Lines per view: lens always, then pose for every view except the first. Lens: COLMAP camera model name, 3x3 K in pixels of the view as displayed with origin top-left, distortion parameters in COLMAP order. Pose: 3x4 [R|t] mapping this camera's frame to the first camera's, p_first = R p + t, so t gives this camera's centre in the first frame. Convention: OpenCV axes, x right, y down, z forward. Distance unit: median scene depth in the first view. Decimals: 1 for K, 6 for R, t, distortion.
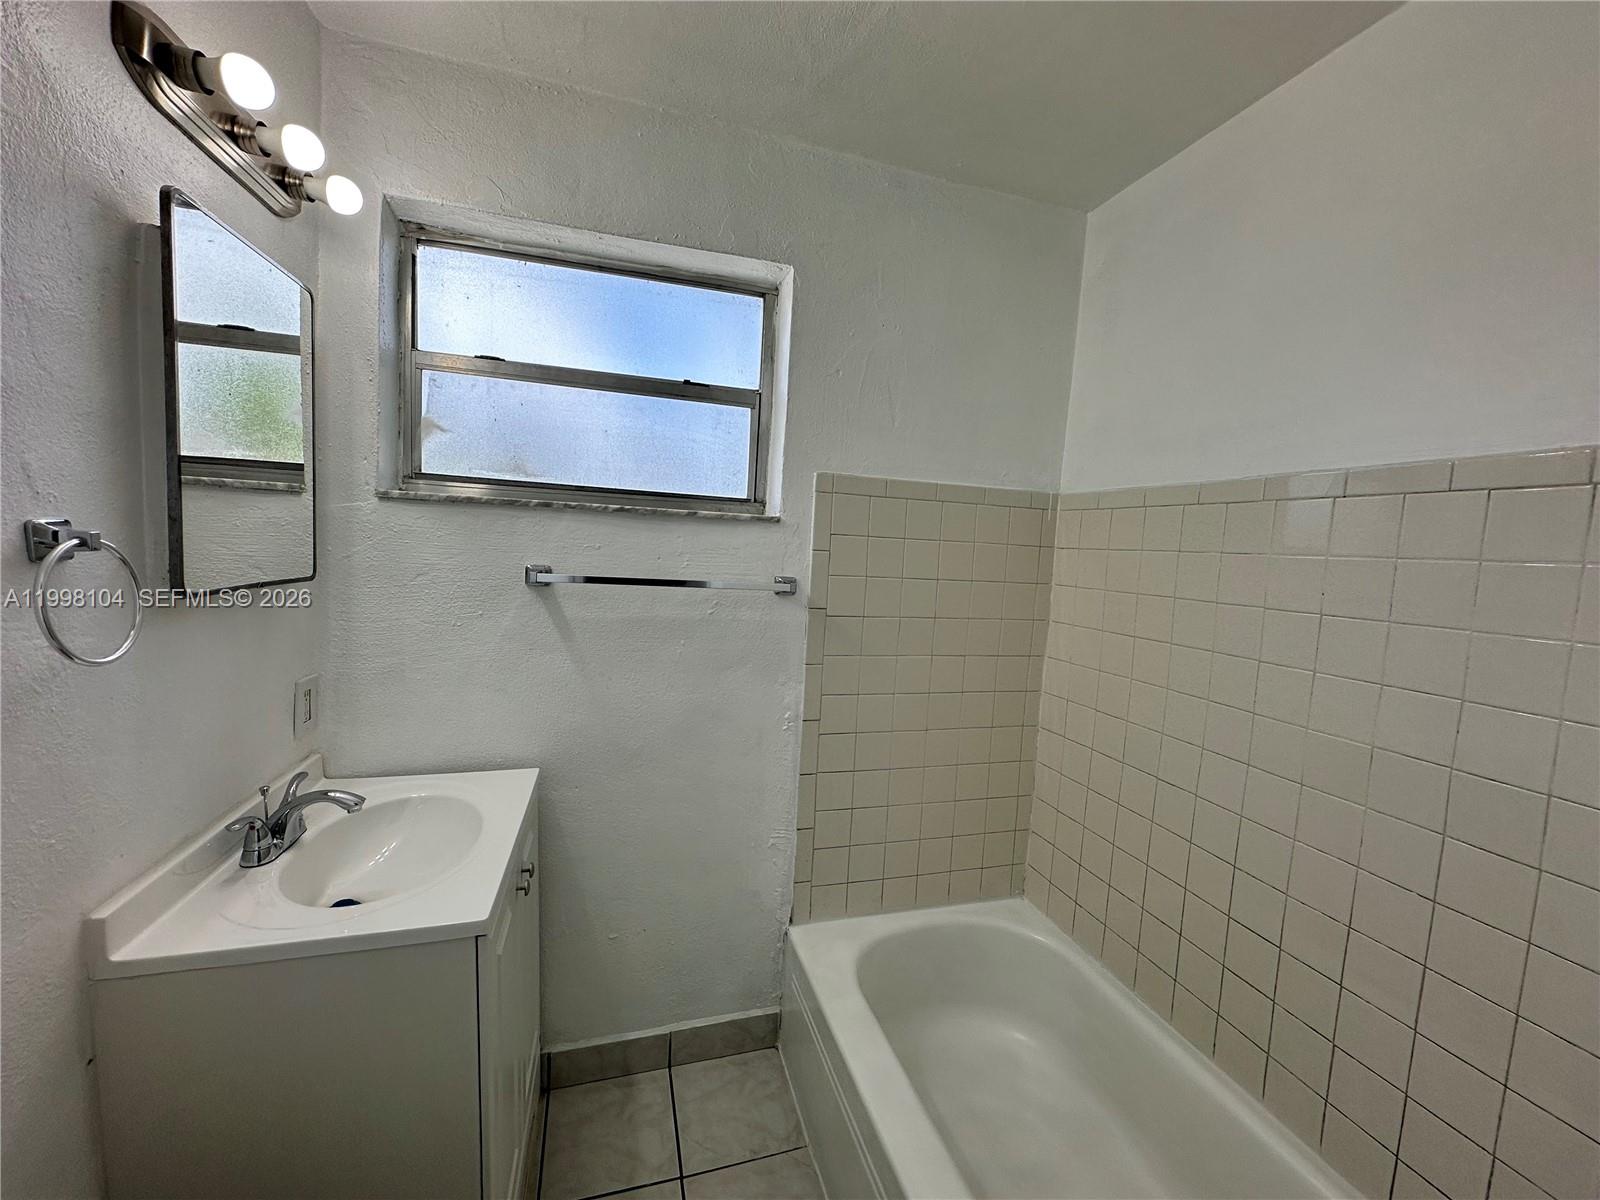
lens RADIAL K [[642.1, 0, 799.7], [0, 642.1, 601.2], [0, 0, 1]] dist [-0.004419, 0.001650]
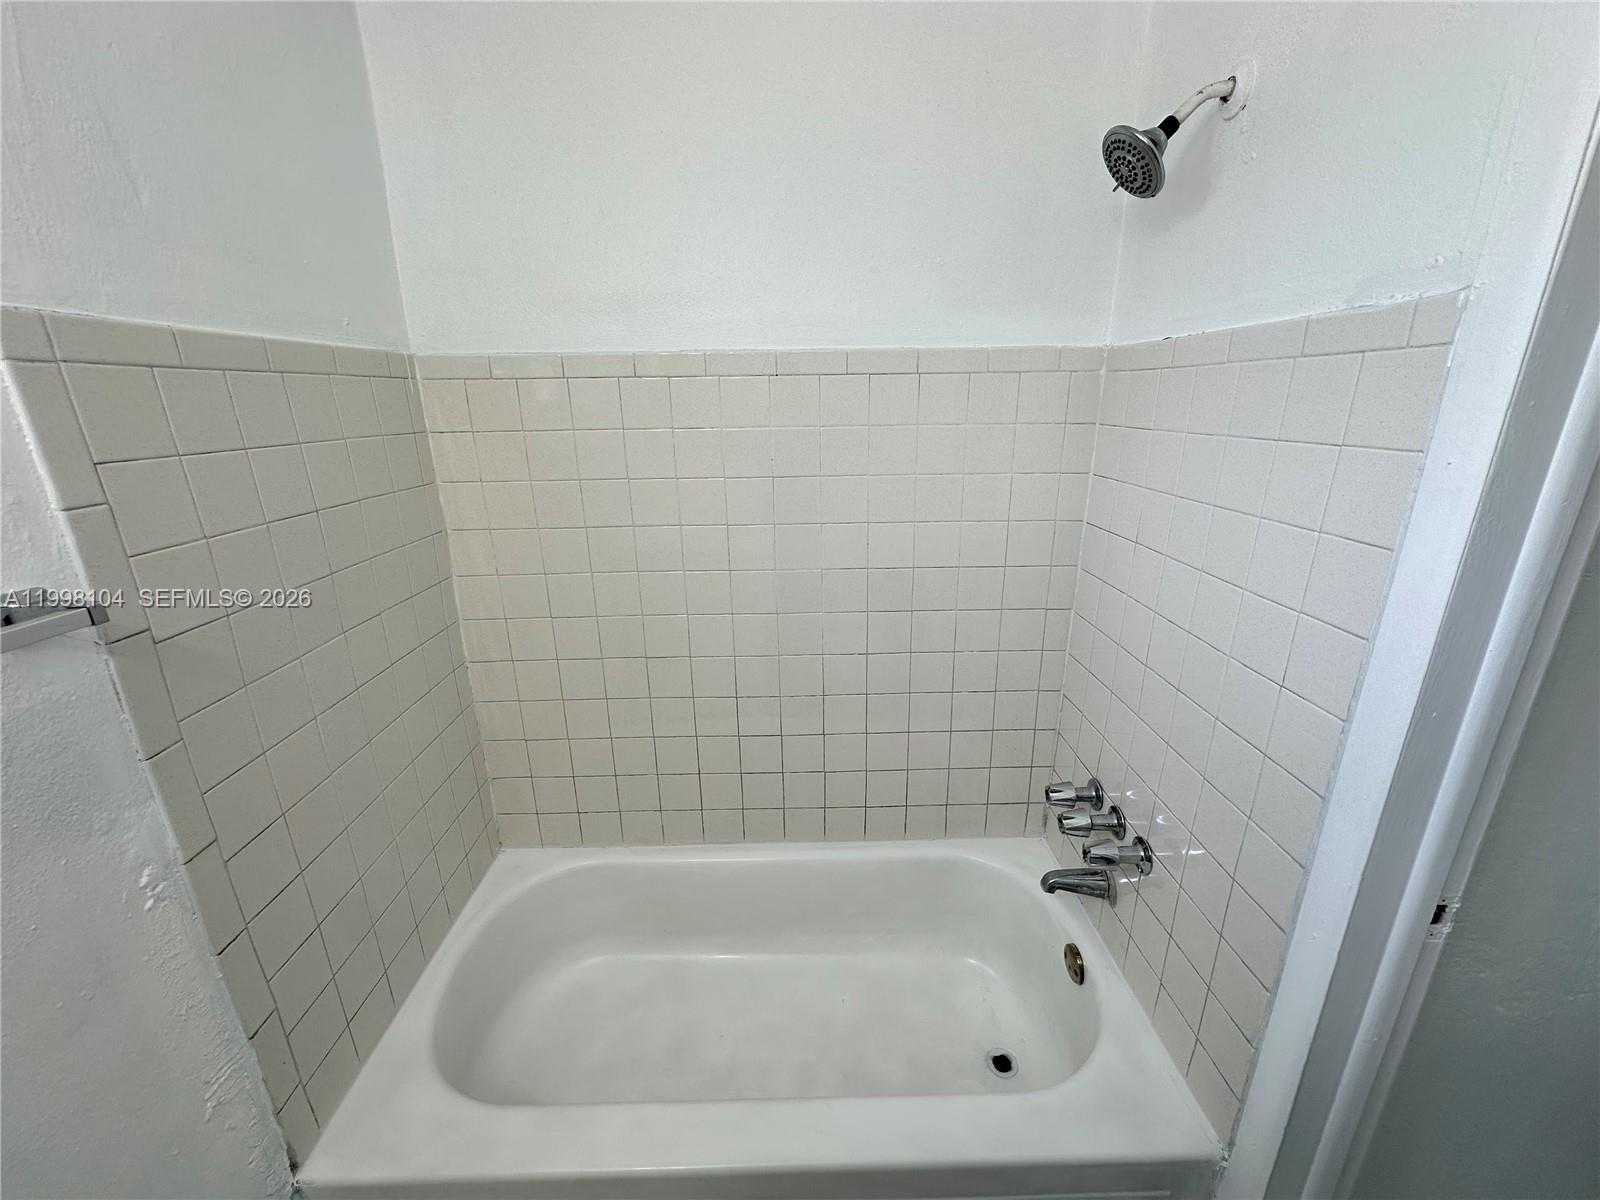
lens RADIAL K [[642.1, 0, 797.4], [0, 642.1, 602.0], [0, 0, 1]] dist [-0.004419, 0.001650]
pose [[0.262572, -0.347986, 0.899979, -0.242986], [0.110089, 0.937419, 0.330343, -0.107693], [-0.958612, 0.012339, 0.284449, 0.430337]]
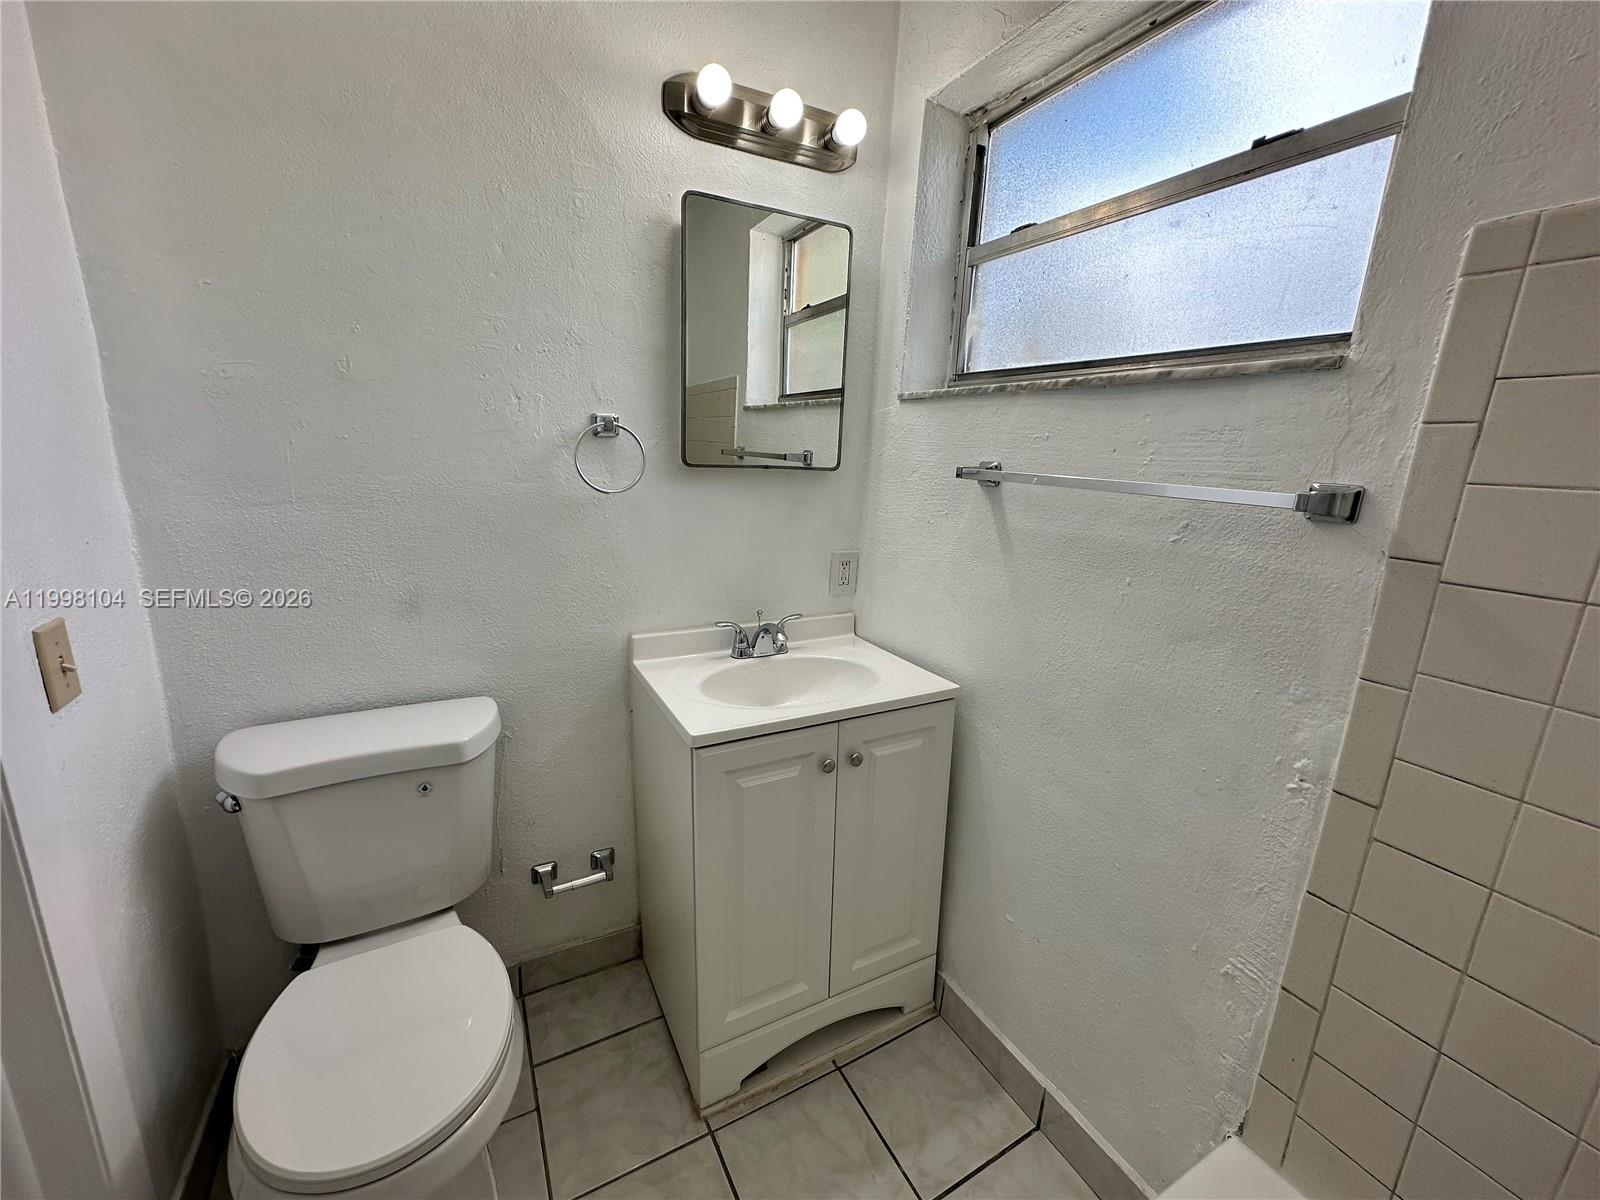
lens RADIAL K [[642.1, 0, 802.1], [0, 642.1, 599.5], [0, 0, 1]] dist [-0.004419, 0.001650]
pose [[0.205145, 0.180562, -0.961932, 0.366807], [-0.117970, 0.980231, 0.158838, 0.017078], [0.971596, 0.080894, 0.222391, 0.505832]]
